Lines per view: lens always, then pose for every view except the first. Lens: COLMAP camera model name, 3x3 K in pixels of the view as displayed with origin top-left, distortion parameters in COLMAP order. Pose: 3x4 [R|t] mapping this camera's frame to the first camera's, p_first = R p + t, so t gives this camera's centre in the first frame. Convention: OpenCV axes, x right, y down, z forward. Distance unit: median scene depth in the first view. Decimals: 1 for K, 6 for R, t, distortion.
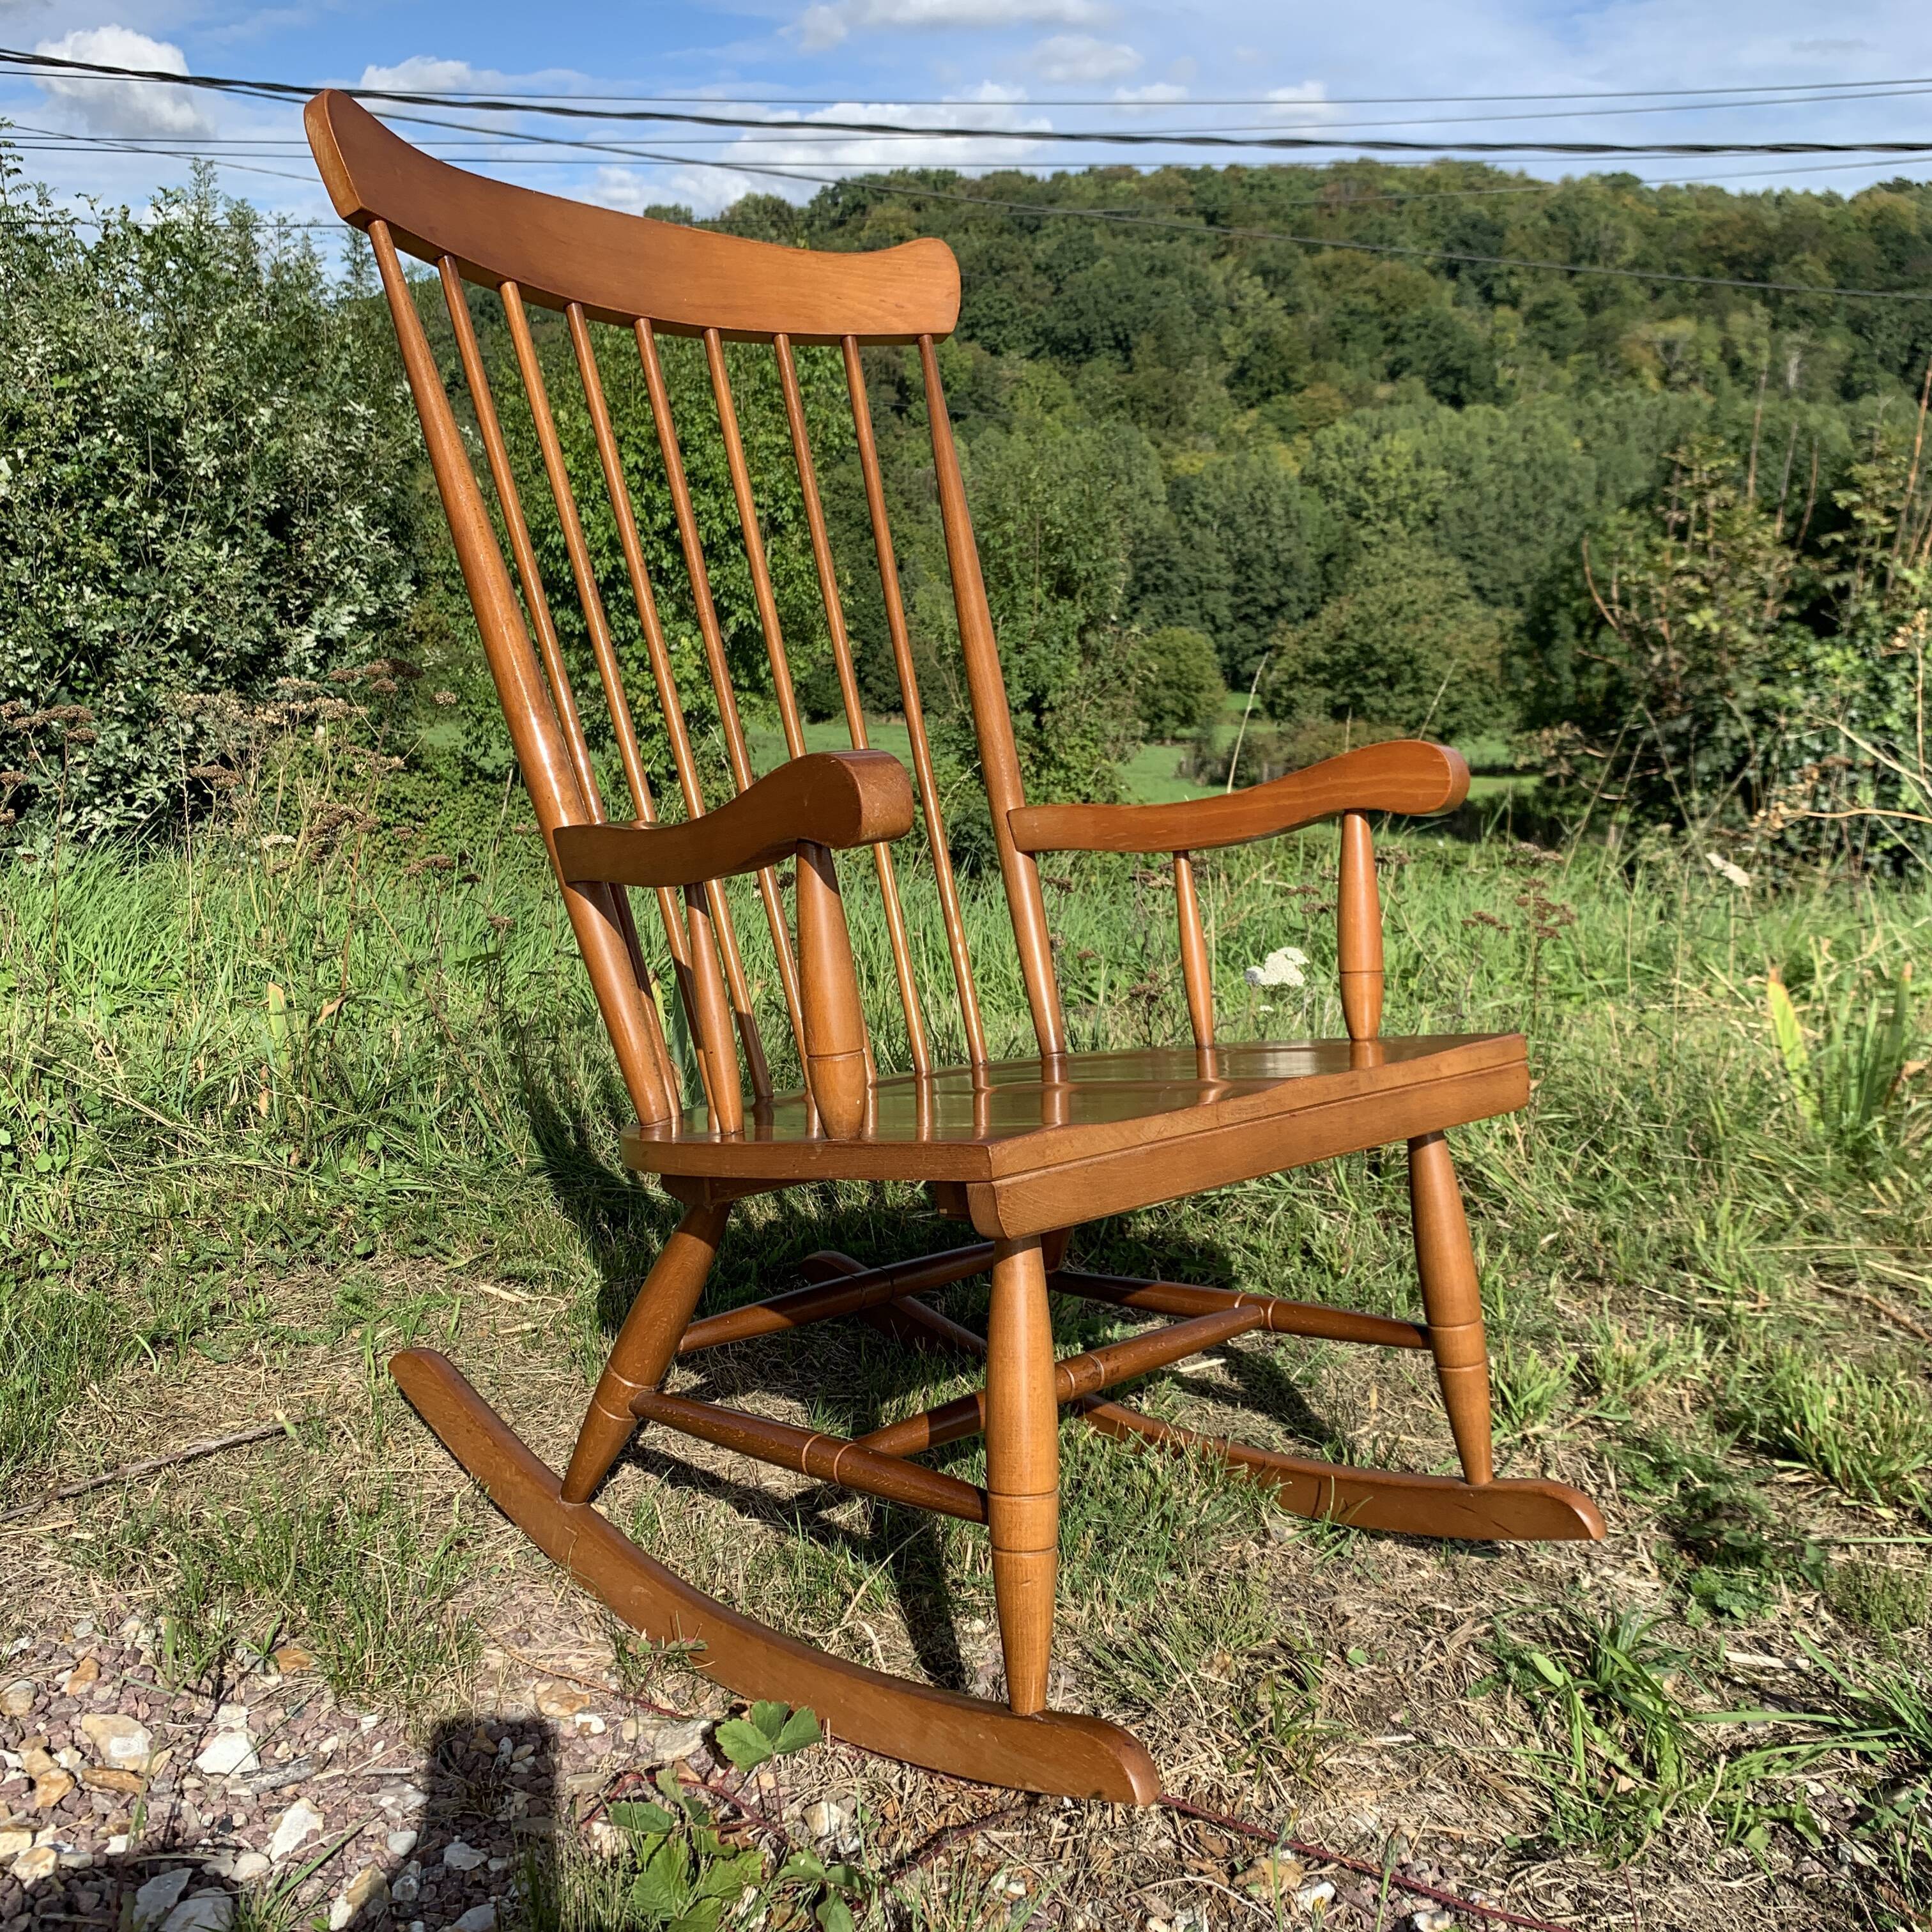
lens RADIAL K [[2000.4, 0, 993.4], [0, 2000.4, 950.7], [0, 0, 1]] dist [-0.004211, 0.000000]
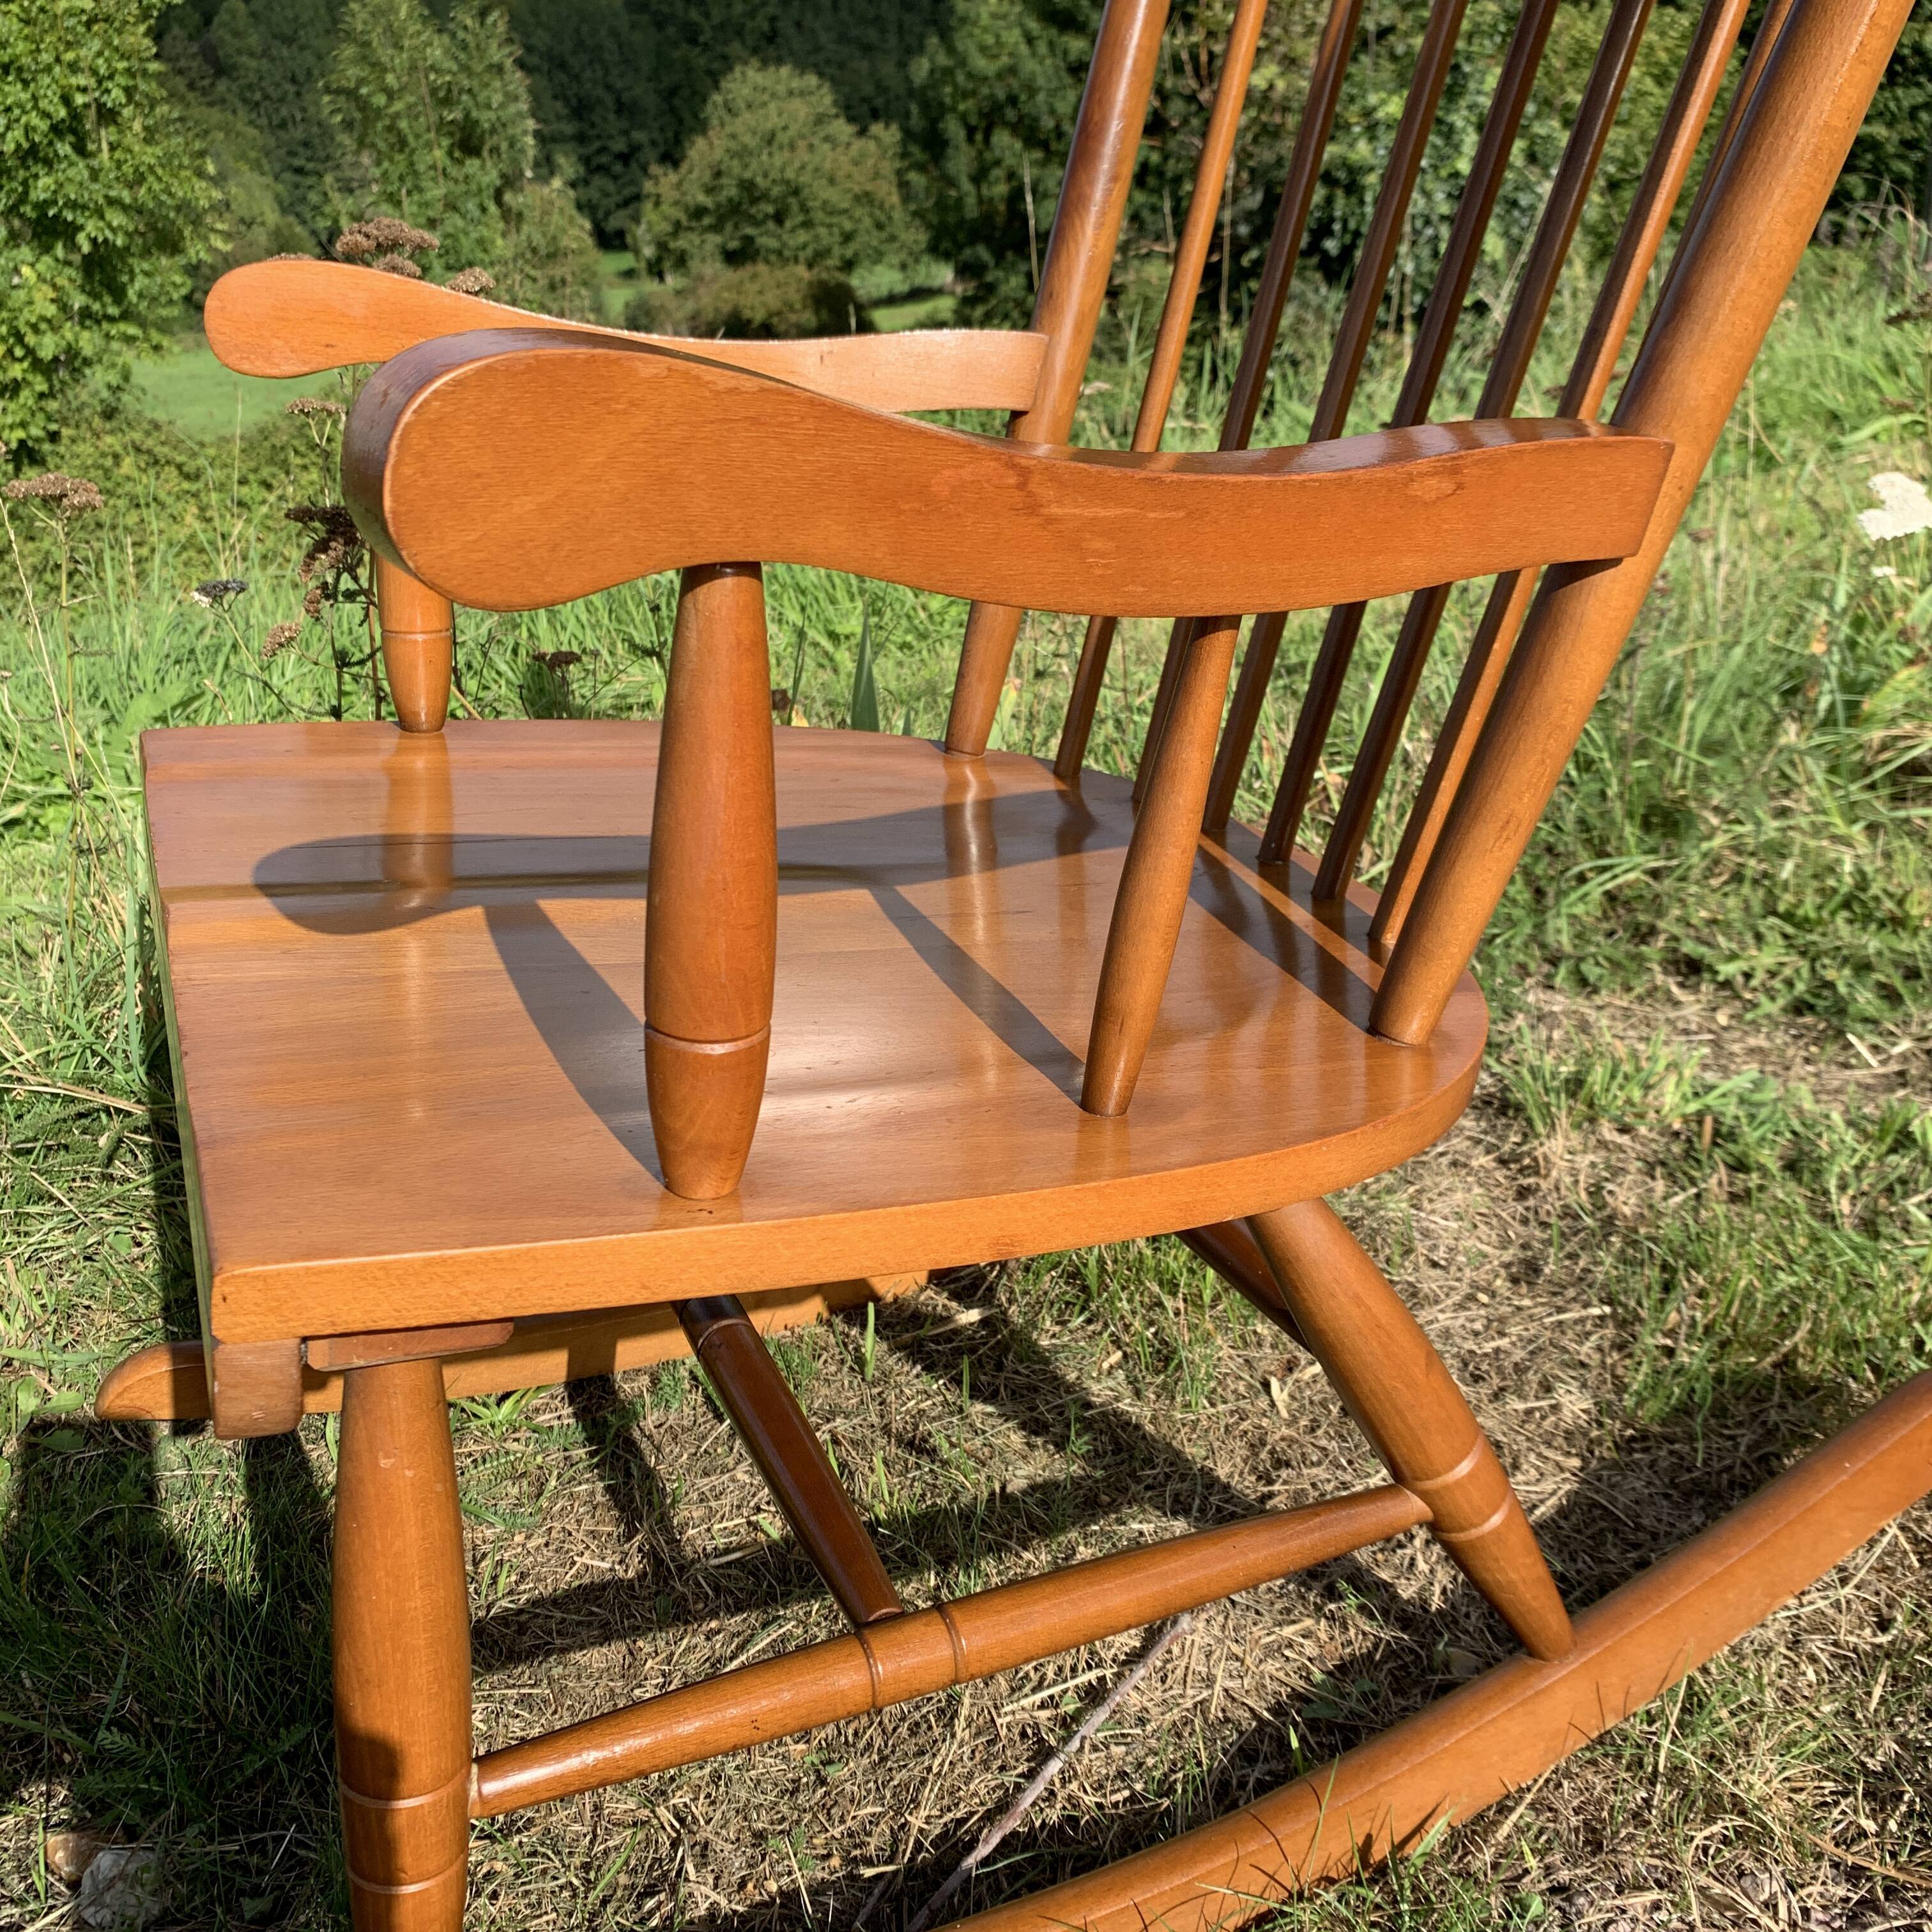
lens RADIAL K [[2000.4, 0, 966.0], [0, 2000.4, 946.2], [0, 0, 1]] dist [-0.004211, 0.000000]
pose [[0.947530, -0.220665, 0.231287, -0.075326], [0.168388, 0.959550, 0.225632, -0.012393], [-0.271721, -0.174847, 0.946360, 0.095167]]
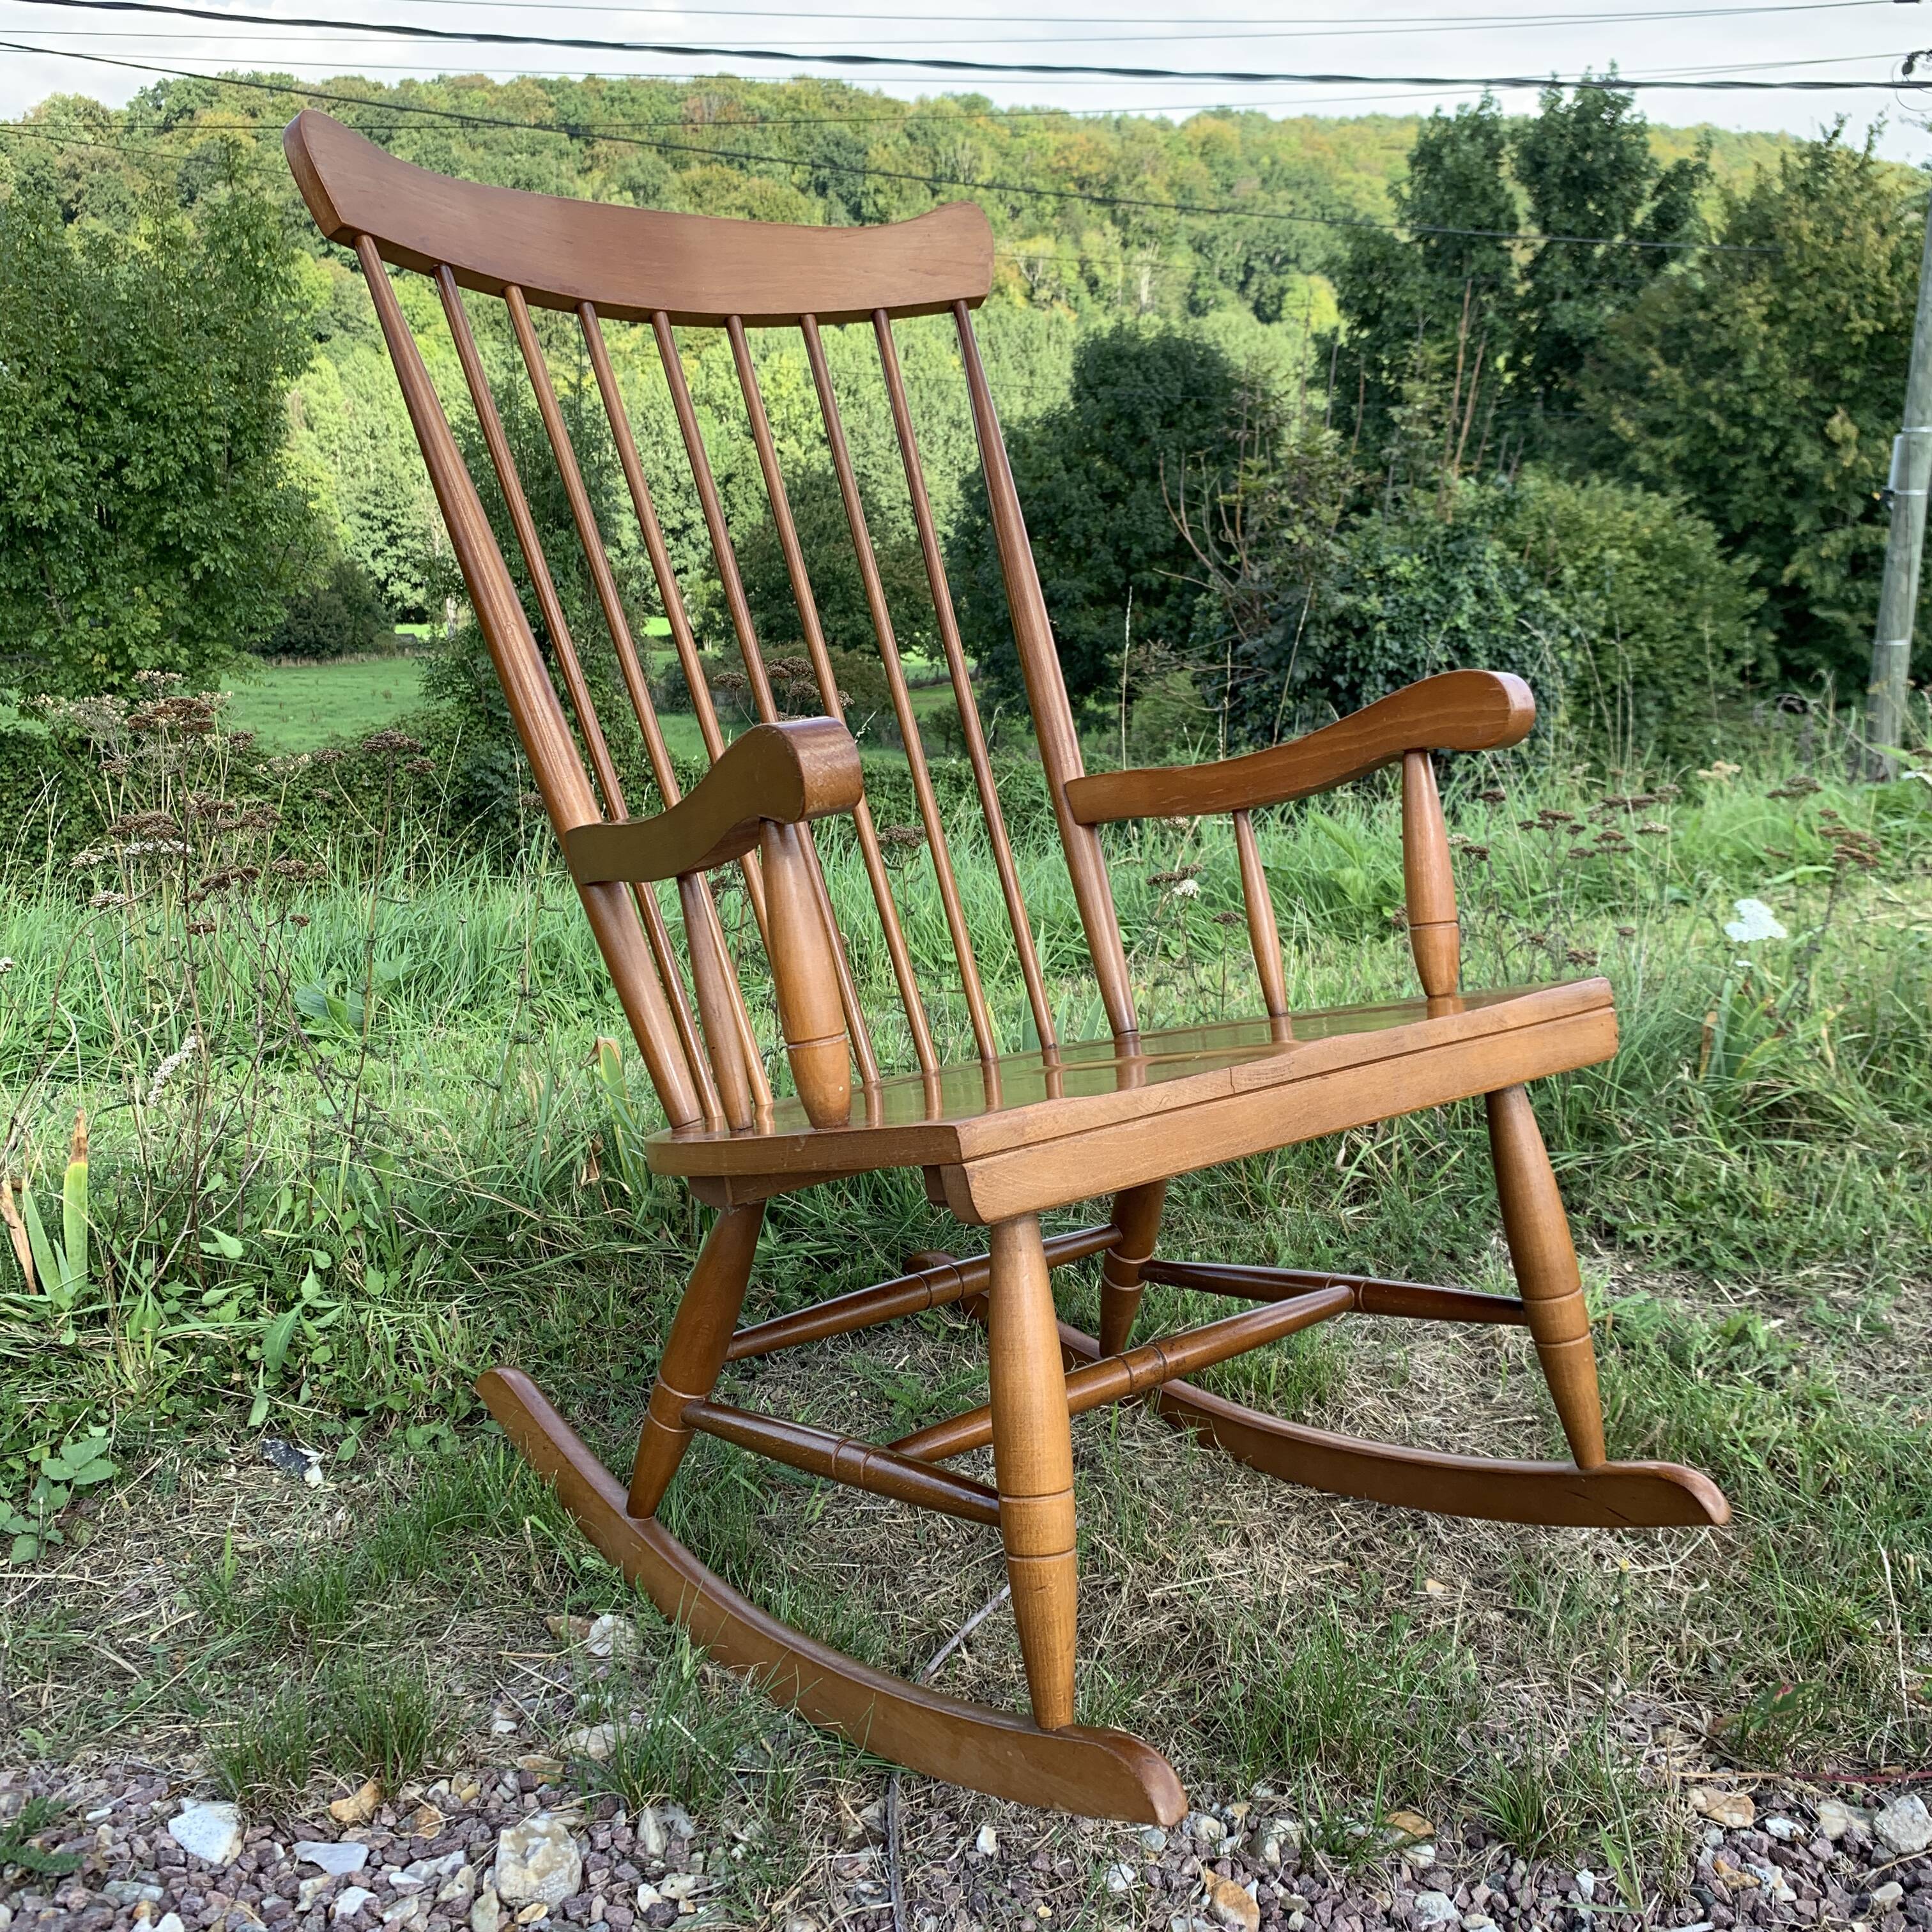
lens RADIAL K [[2000.4, 0, 976.0], [0, 2000.4, 940.9], [0, 0, 1]] dist [-0.004211, 0.000000]
pose [[0.956811, -0.090959, 0.276115, -0.112168], [0.081756, 0.995650, 0.044684, -0.013037], [-0.278978, -0.020180, 0.960085, 0.032875]]
